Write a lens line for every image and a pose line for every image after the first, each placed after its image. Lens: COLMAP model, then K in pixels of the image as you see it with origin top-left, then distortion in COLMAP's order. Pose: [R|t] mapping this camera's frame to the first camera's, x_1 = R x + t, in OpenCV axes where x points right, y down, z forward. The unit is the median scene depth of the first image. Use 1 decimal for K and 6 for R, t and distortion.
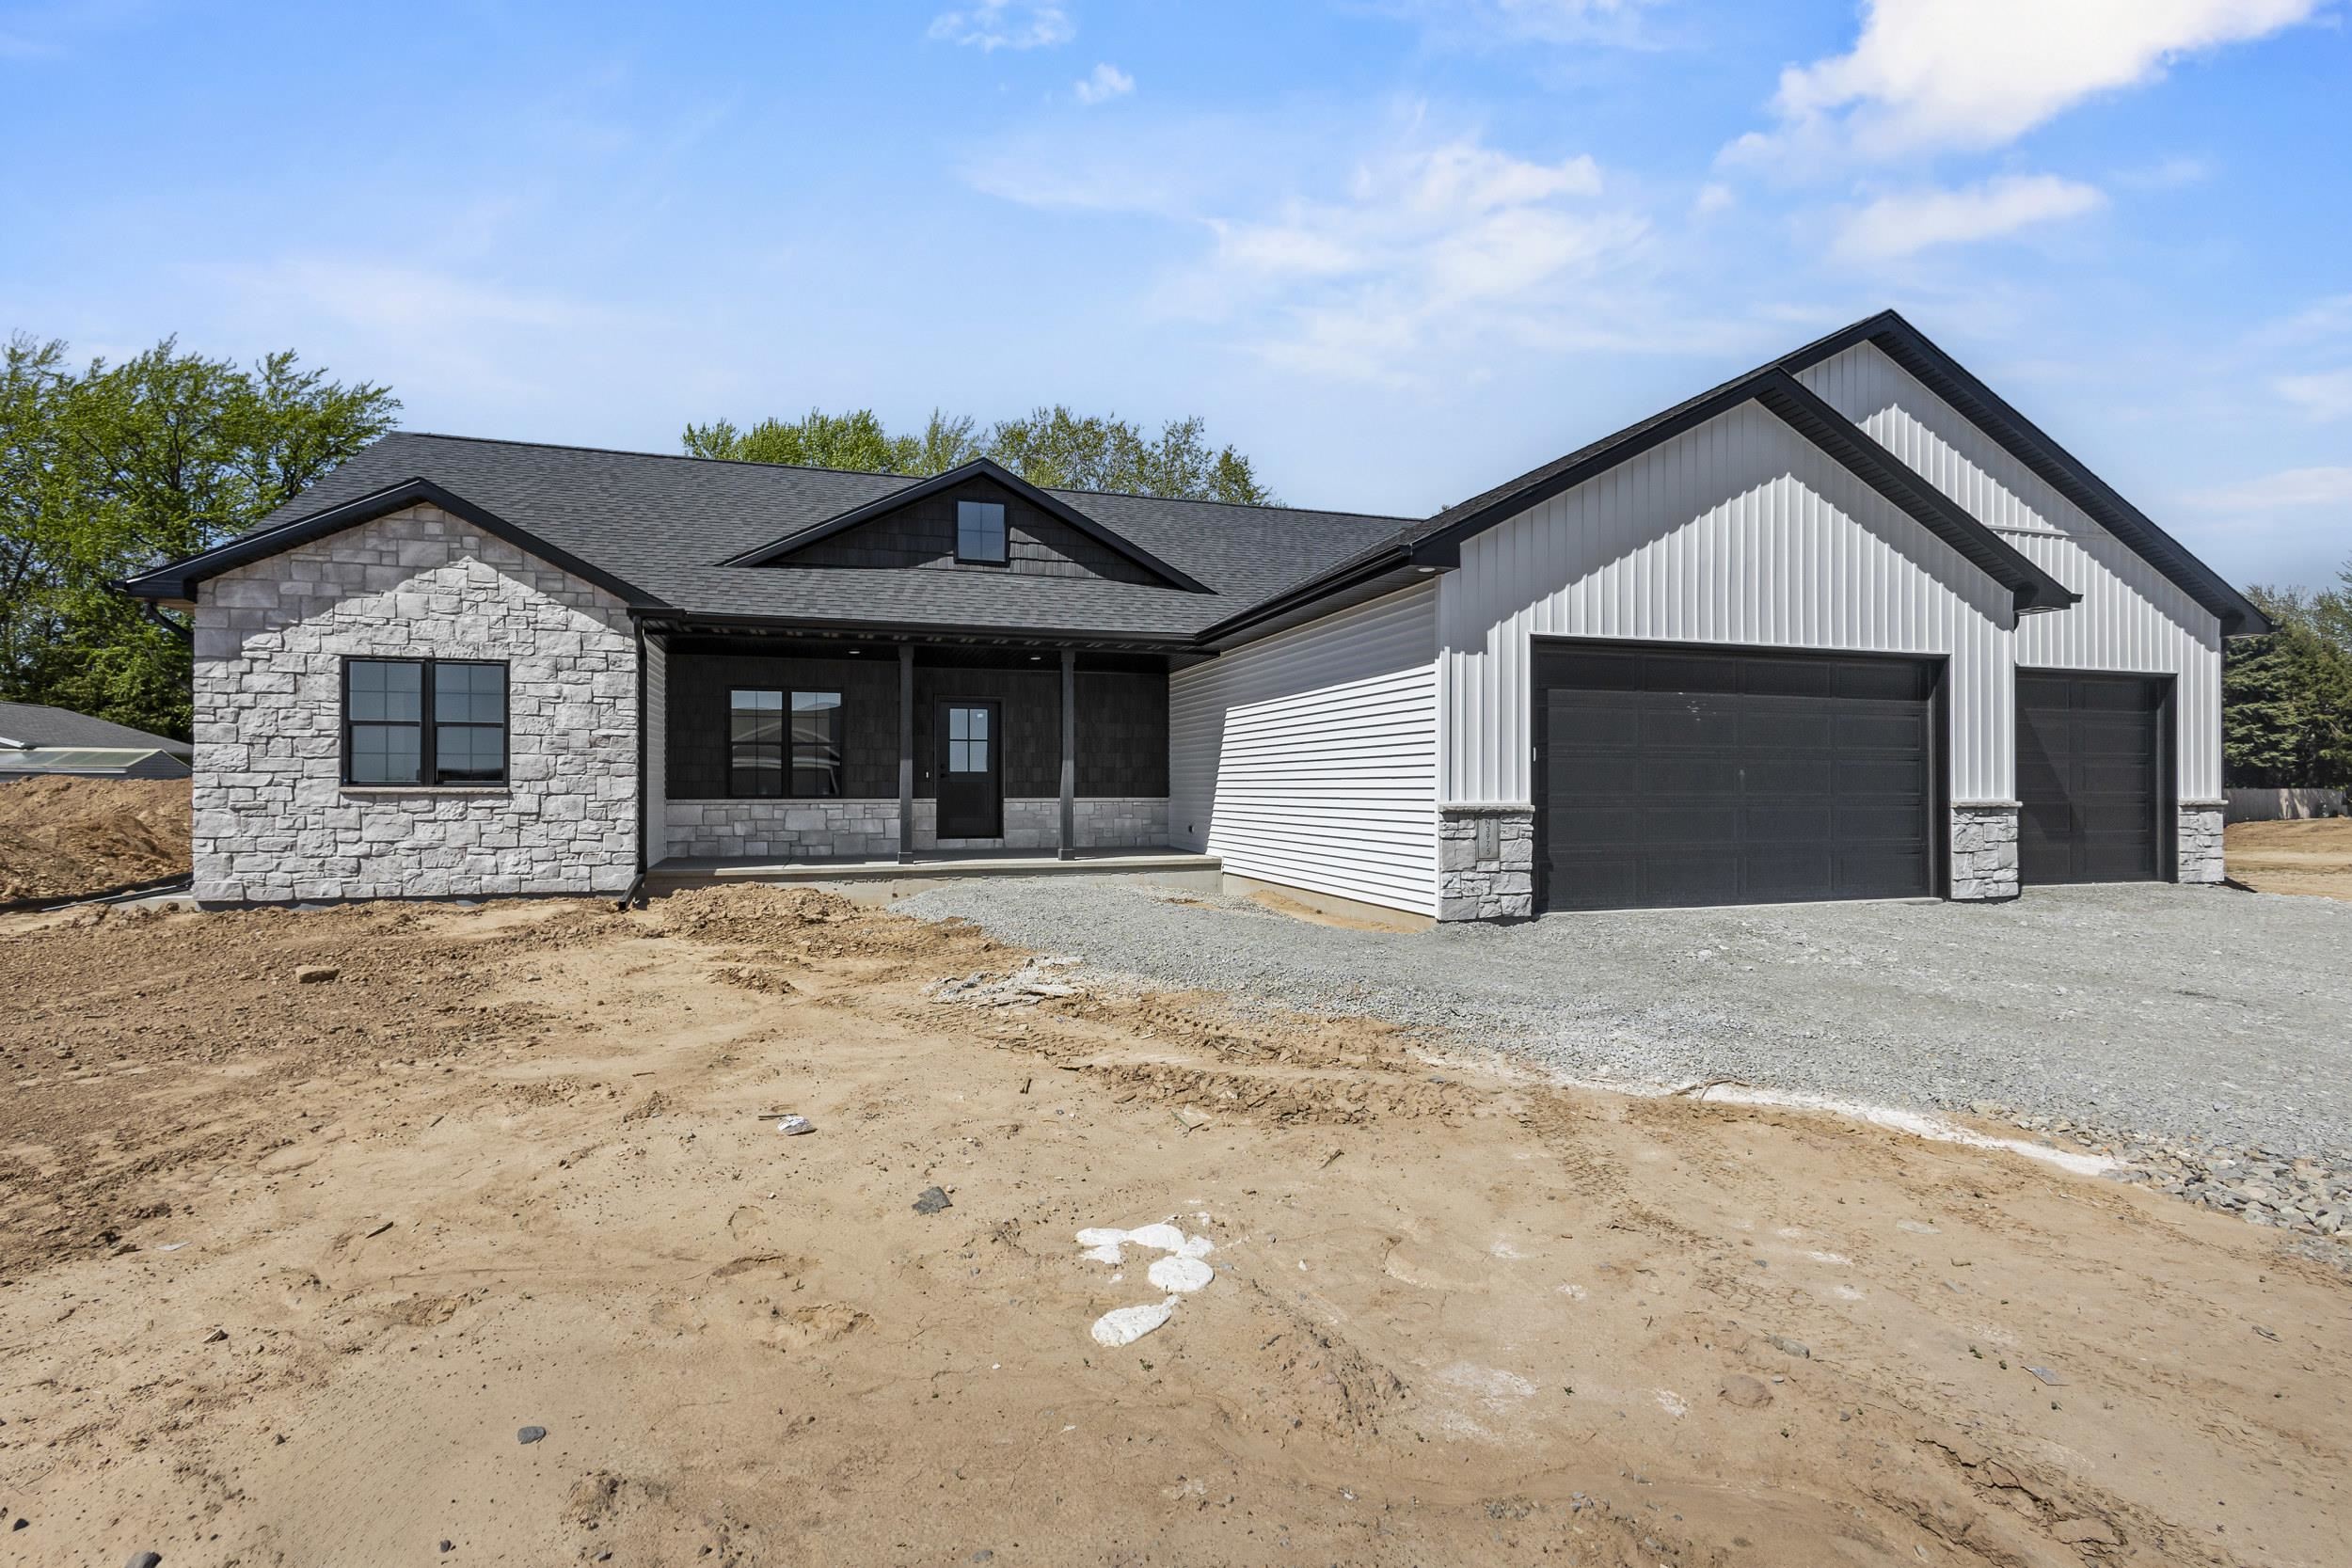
lens RADIAL K [[1094.6, 0, 1177.3], [0, 1094.6, 785.3], [0, 0, 1]] dist [0.003090, -0.003265]
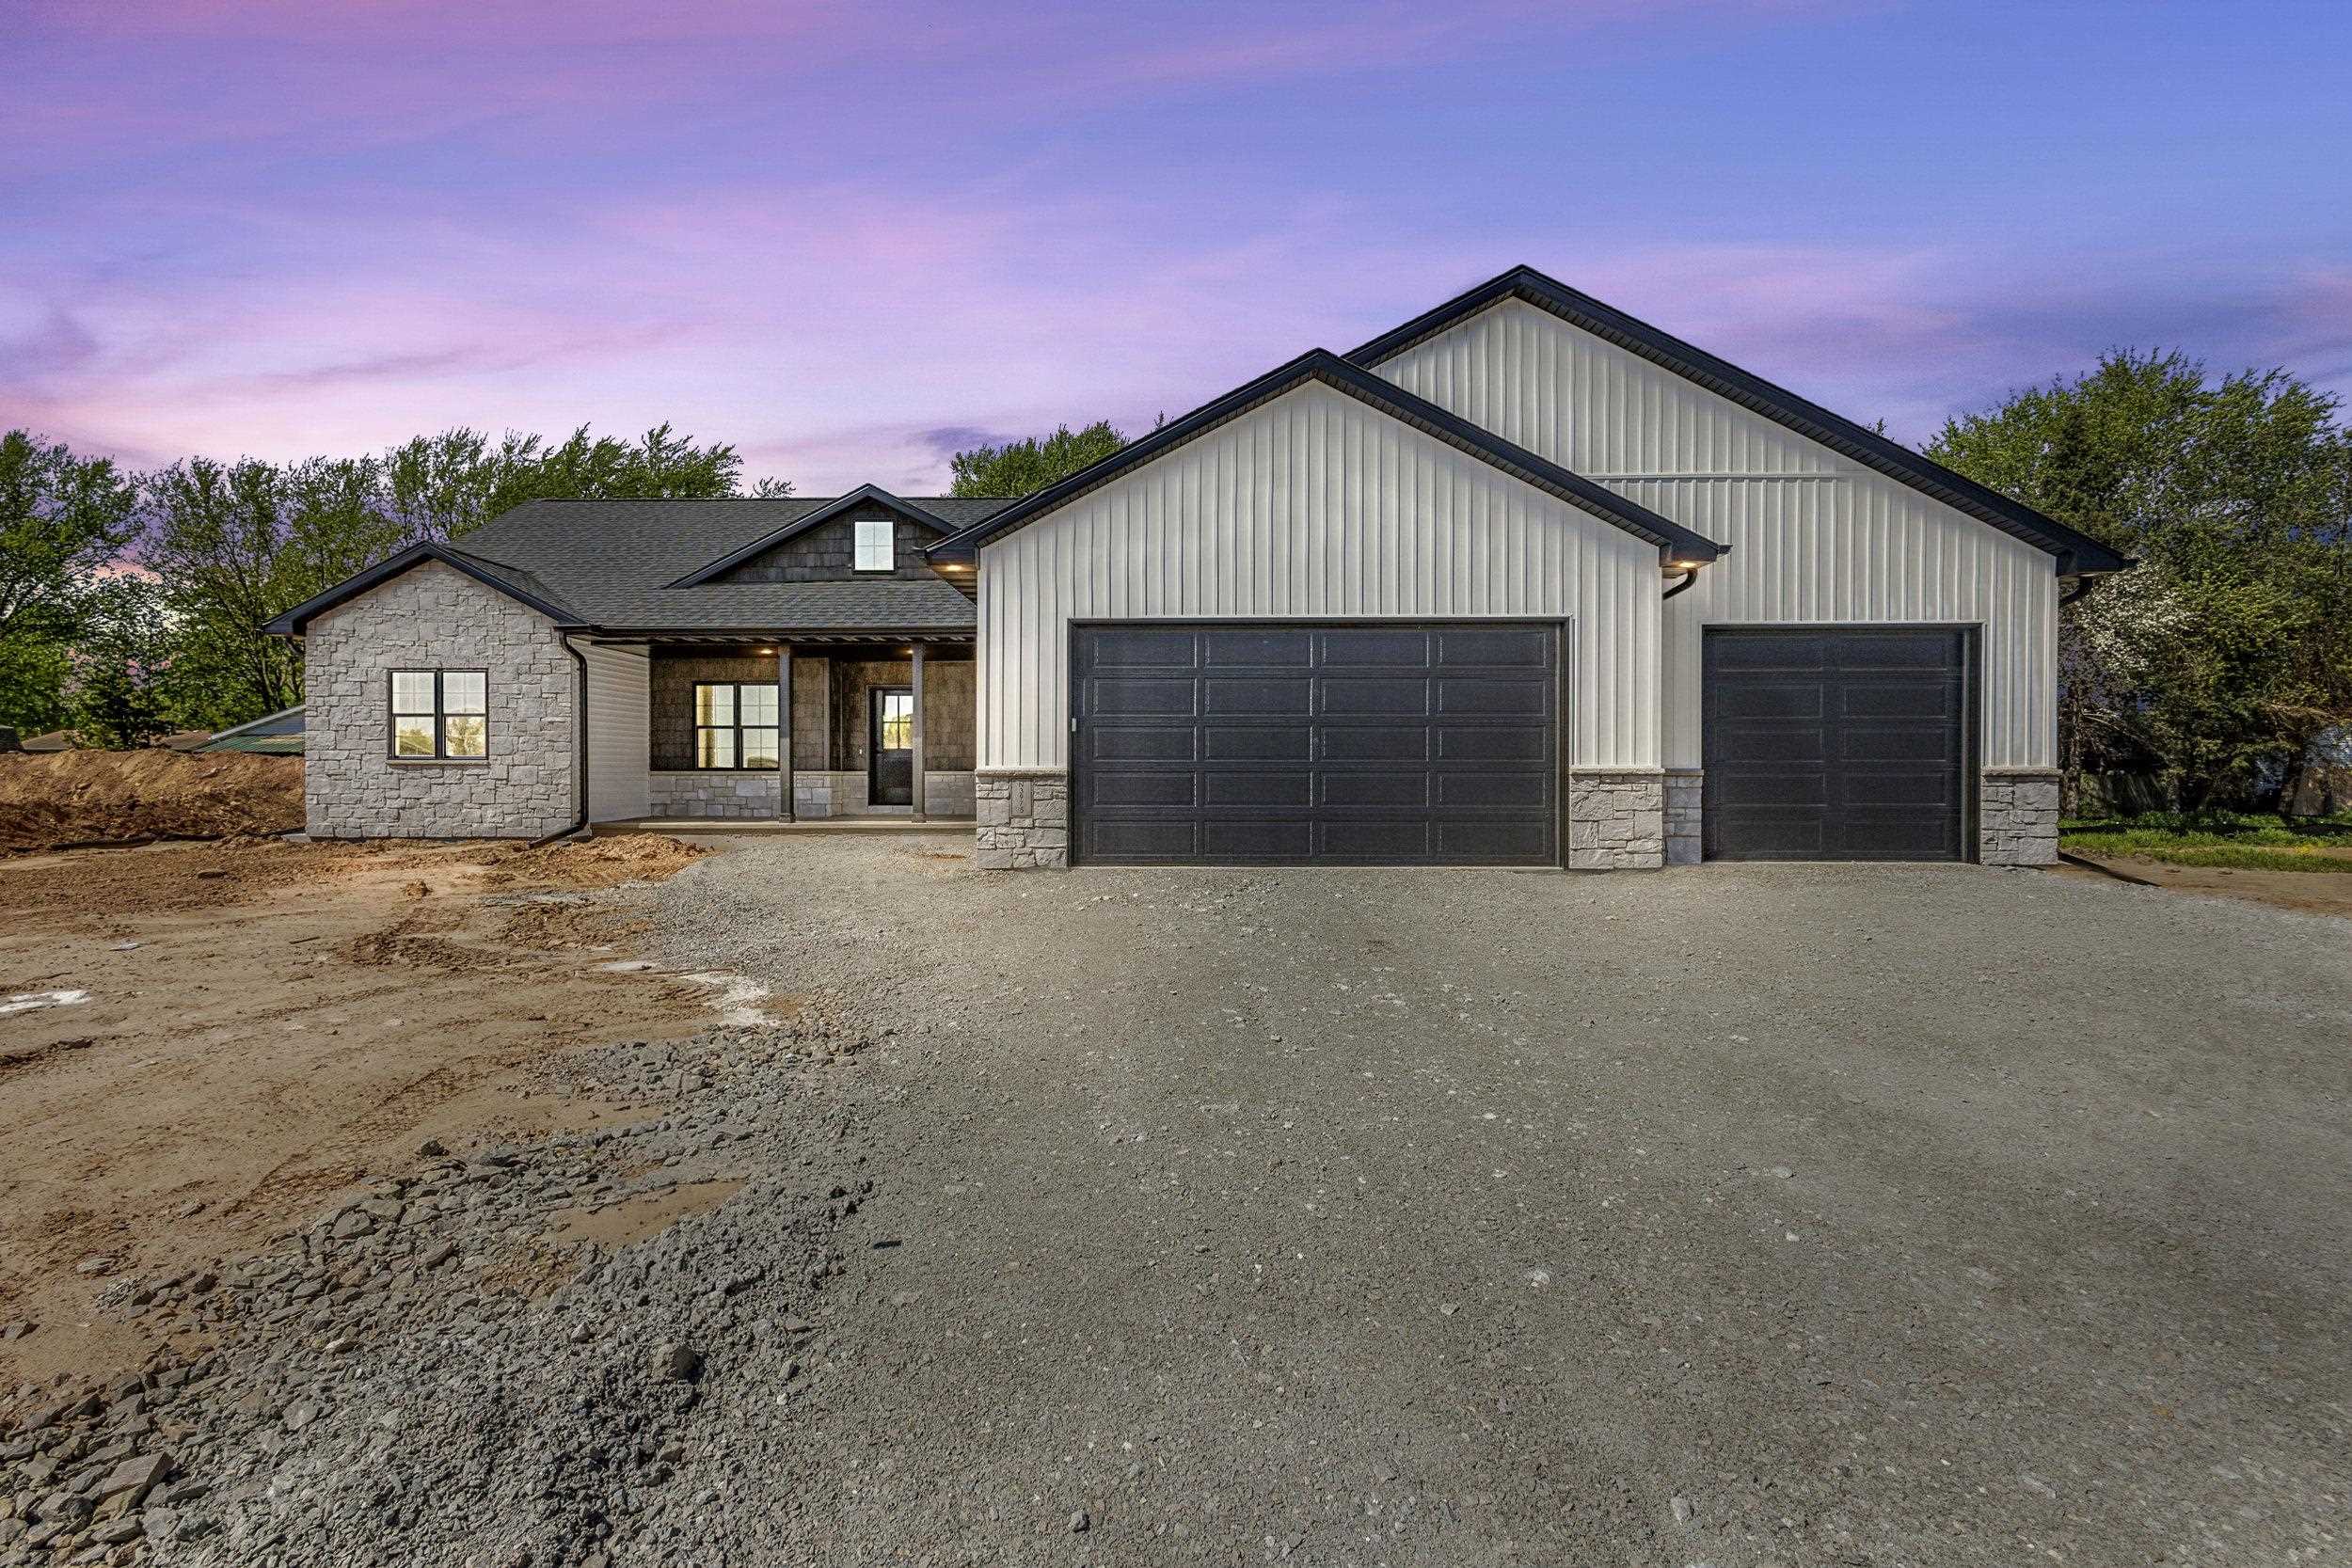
lens RADIAL K [[1094.6, 0, 1188.0], [0, 1094.6, 782.6], [0, 0, 1]] dist [0.003090, -0.003265]
pose [[0.945791, 0.002678, -0.324765, 0.681369], [0.000424, 0.999955, 0.009482, 0.017852], [0.324776, -0.009106, 0.945747, -0.020942]]
